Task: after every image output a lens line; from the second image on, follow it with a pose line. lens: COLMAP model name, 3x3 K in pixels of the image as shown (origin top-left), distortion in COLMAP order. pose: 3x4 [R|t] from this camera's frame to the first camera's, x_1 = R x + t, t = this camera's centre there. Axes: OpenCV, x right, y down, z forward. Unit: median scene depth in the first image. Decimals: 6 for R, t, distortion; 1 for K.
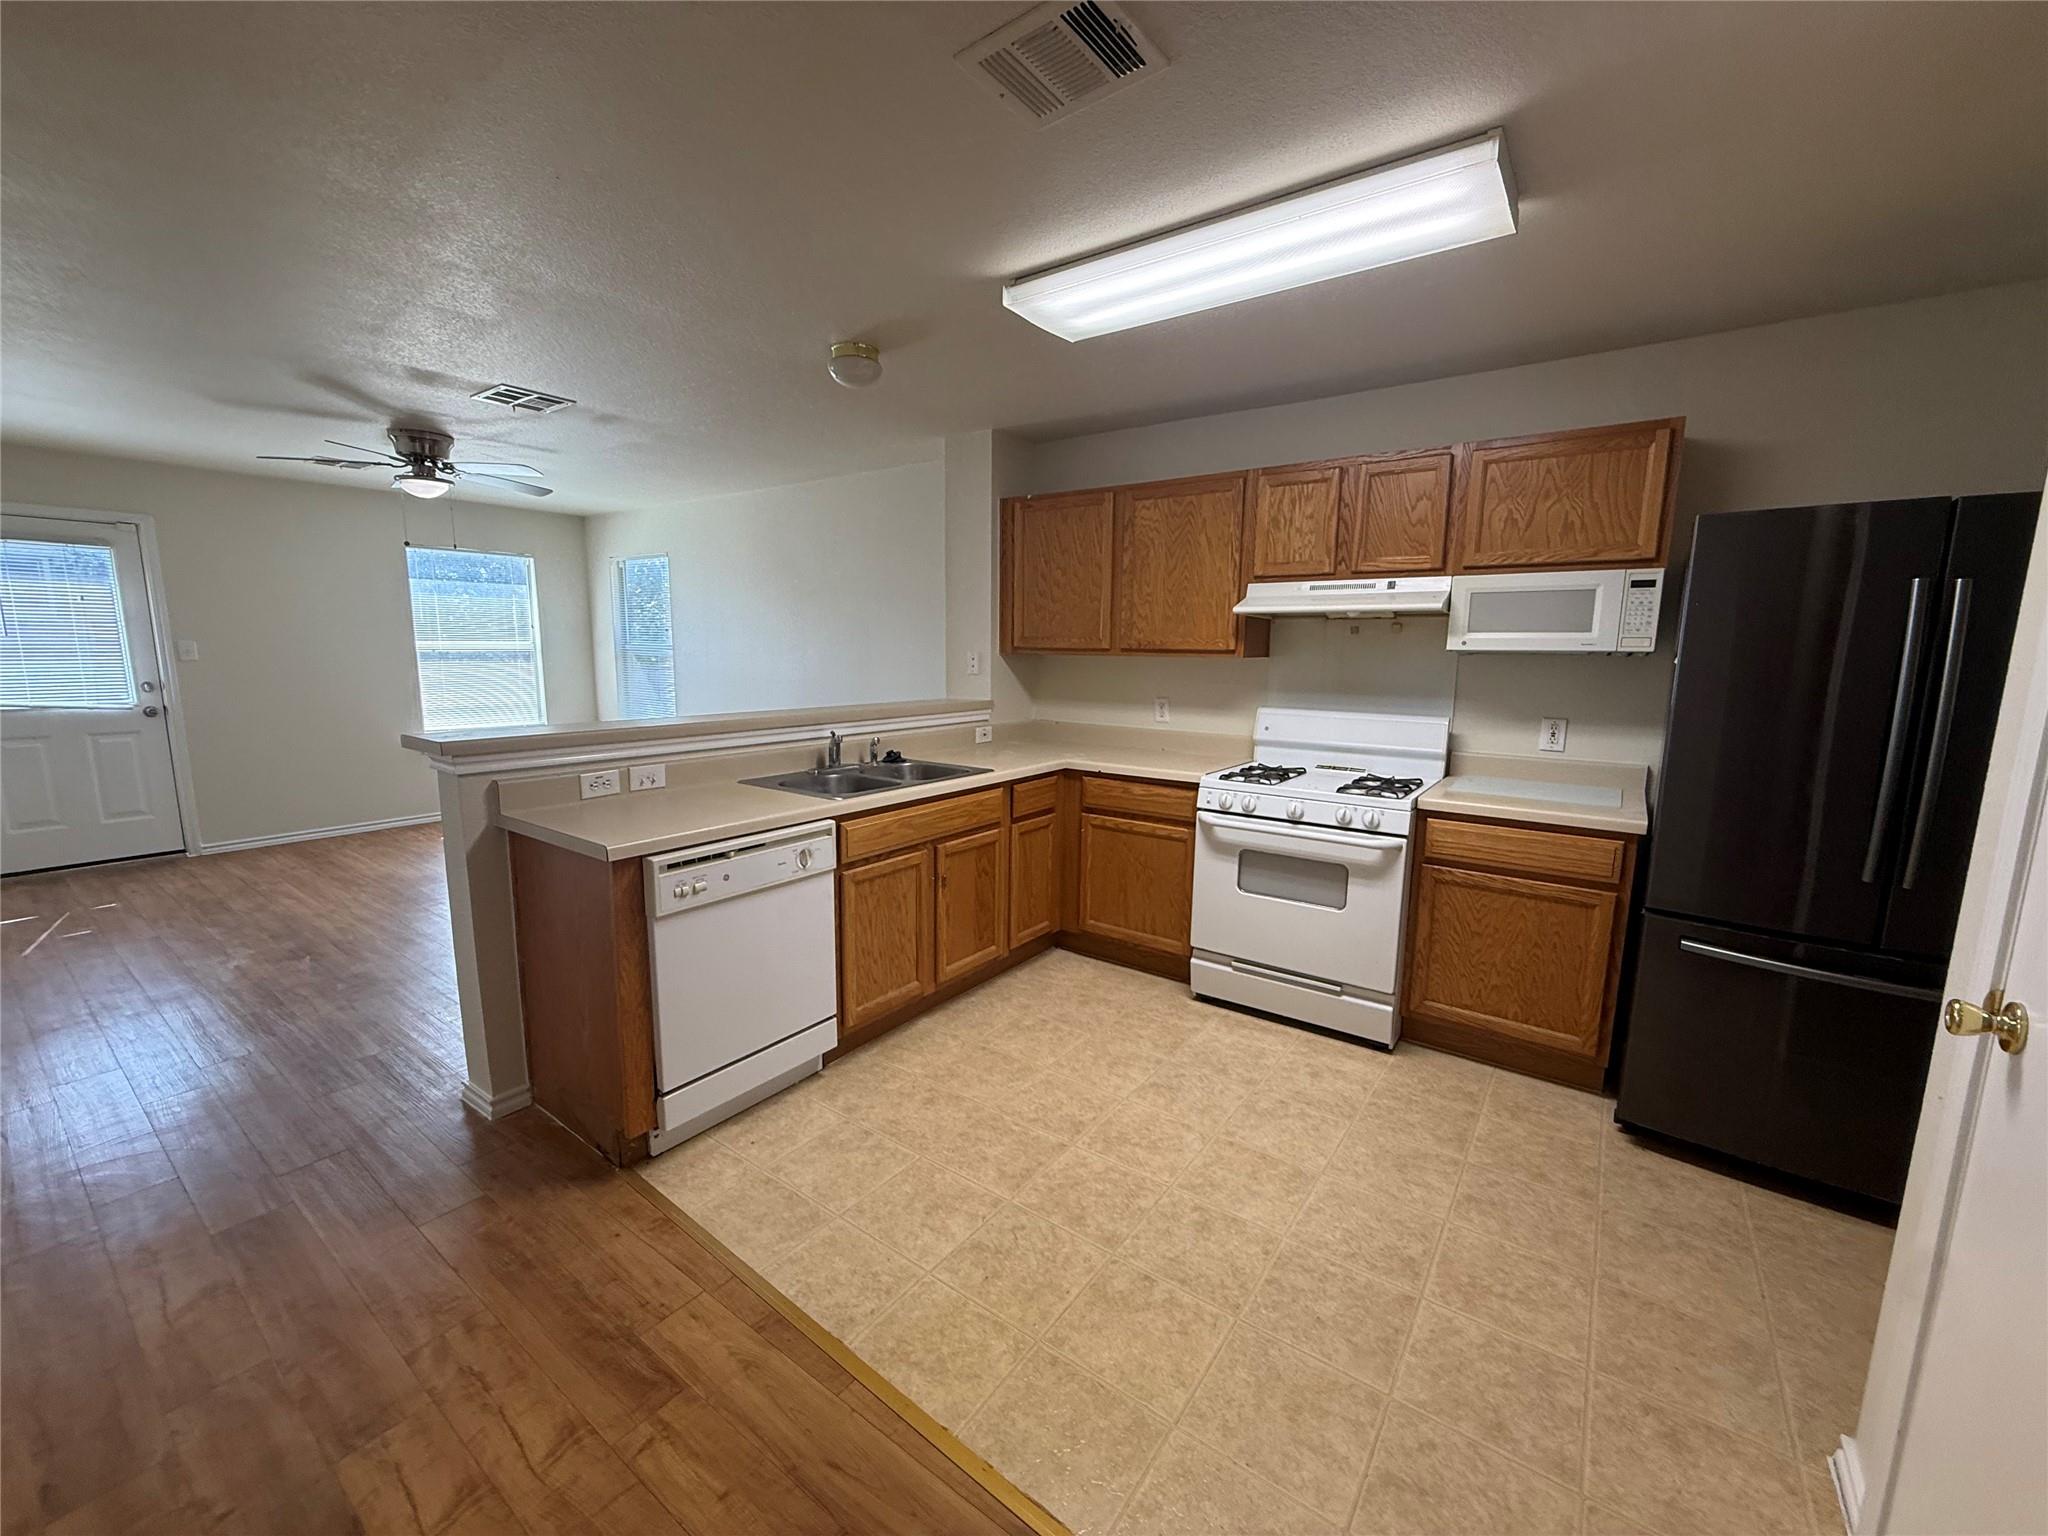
lens RADIAL K [[814.2, 0, 1029.0], [0, 814.2, 771.5], [0, 0, 1]] dist [-0.001058, 0.000131]
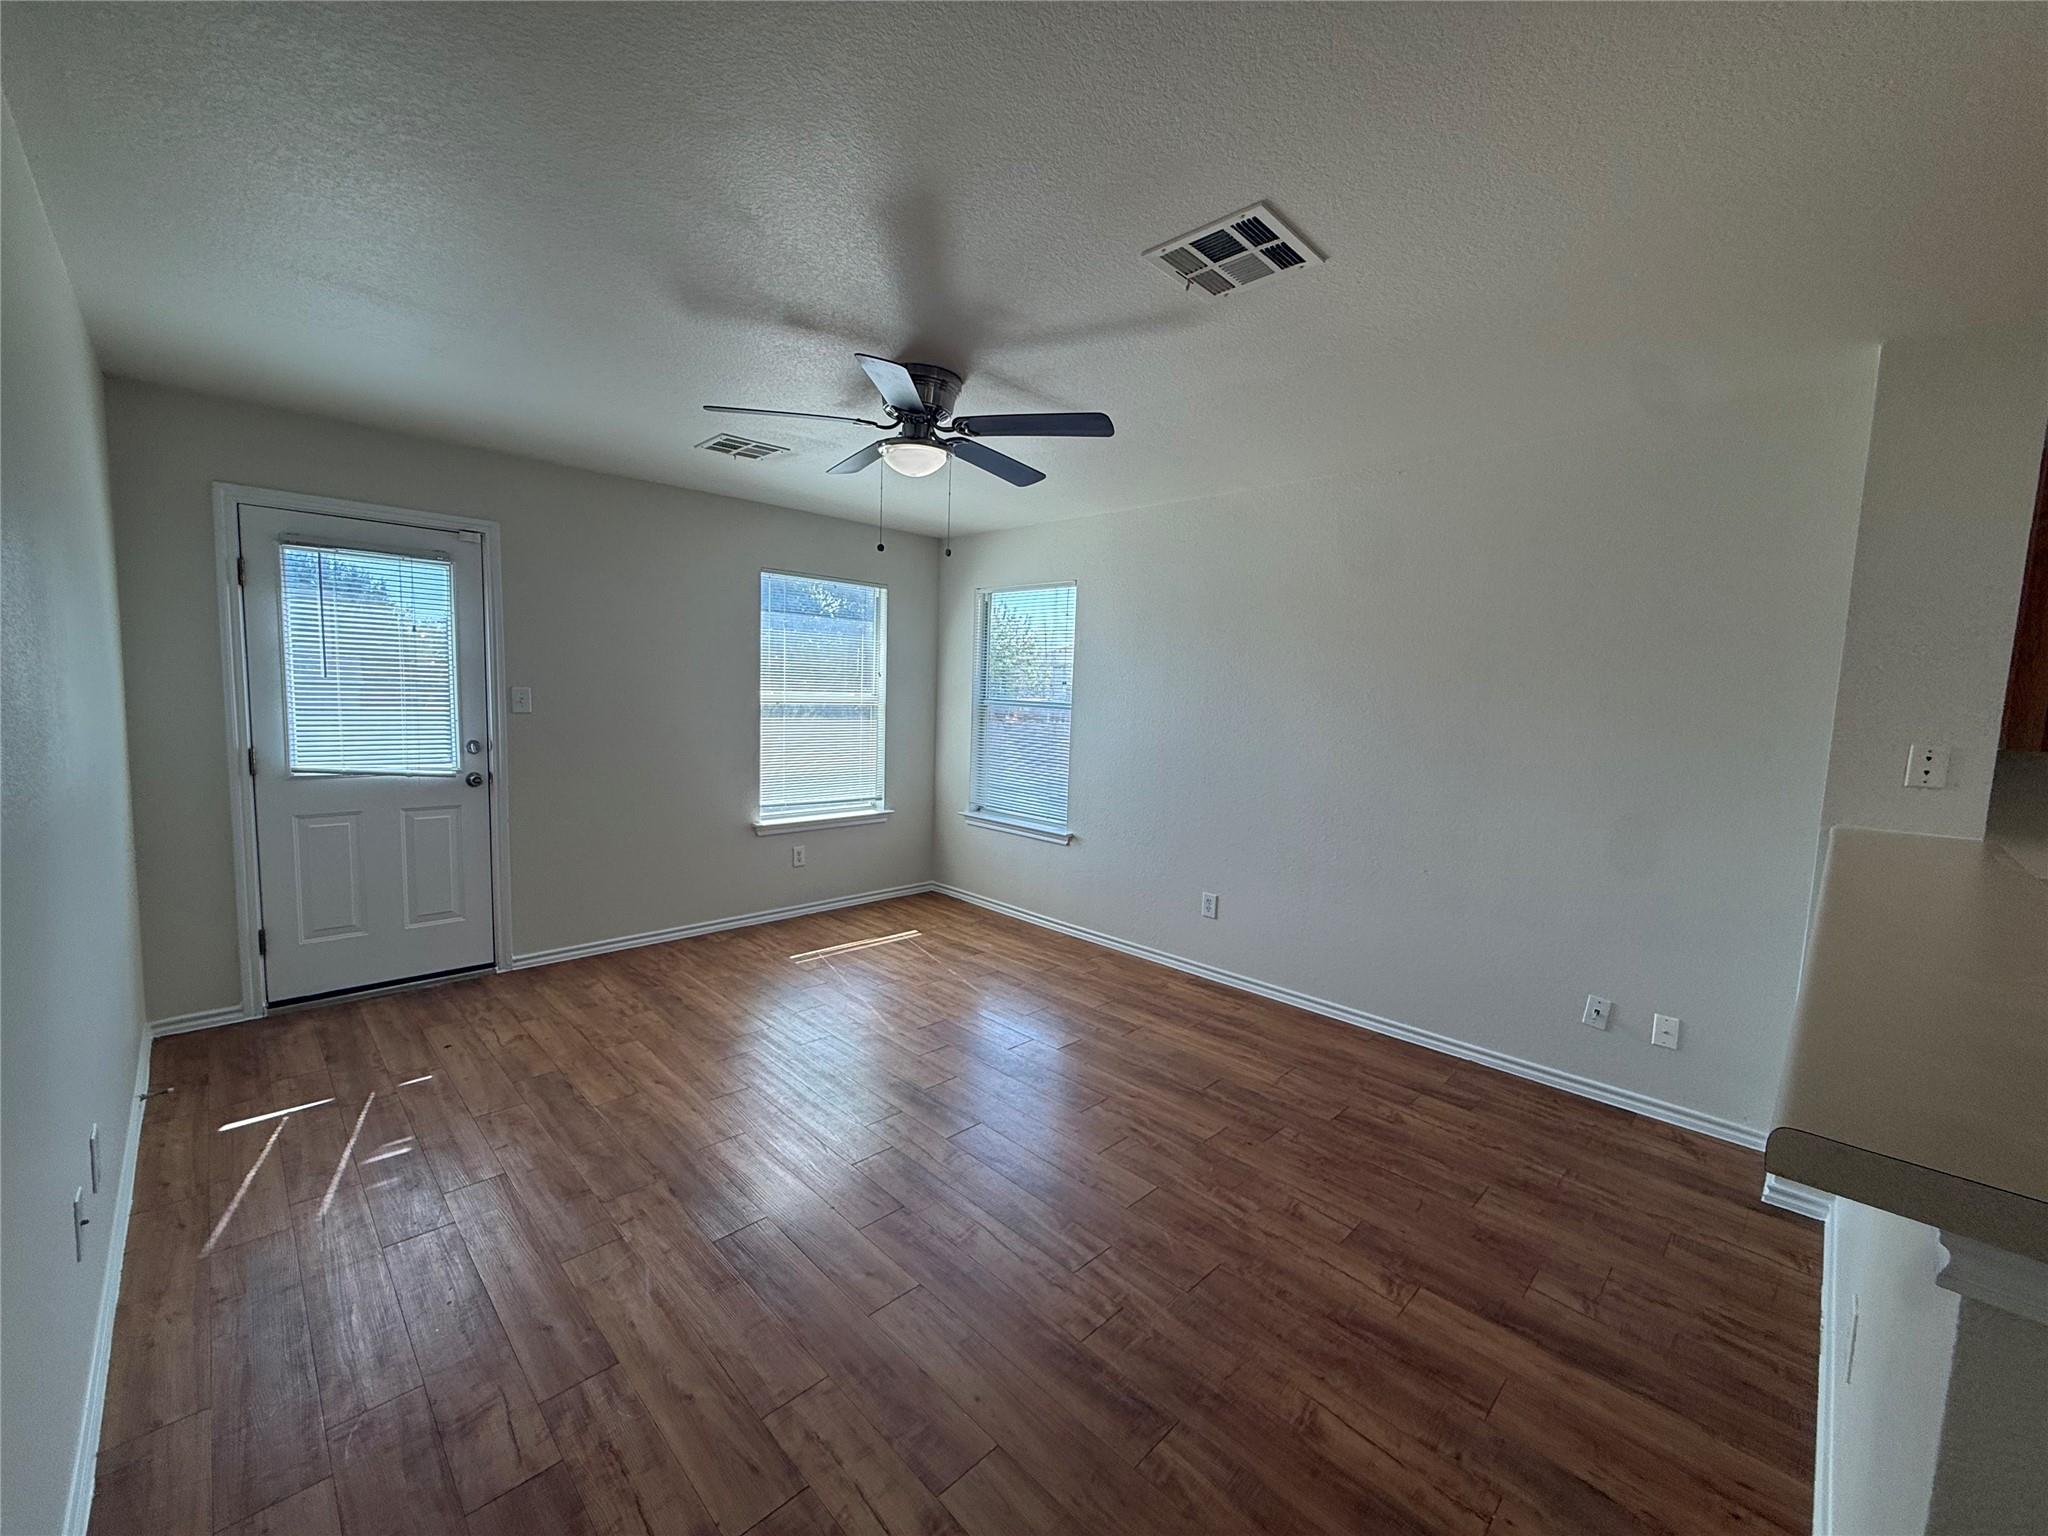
lens RADIAL K [[814.2, 0, 1022.0], [0, 814.2, 774.8], [0, 0, 1]] dist [-0.001058, 0.000131]
pose [[0.986804, 0.038229, -0.157341, -0.748218], [-0.047087, 0.997486, -0.052963, -0.099721], [0.154920, 0.059673, 0.986123, 0.546470]]
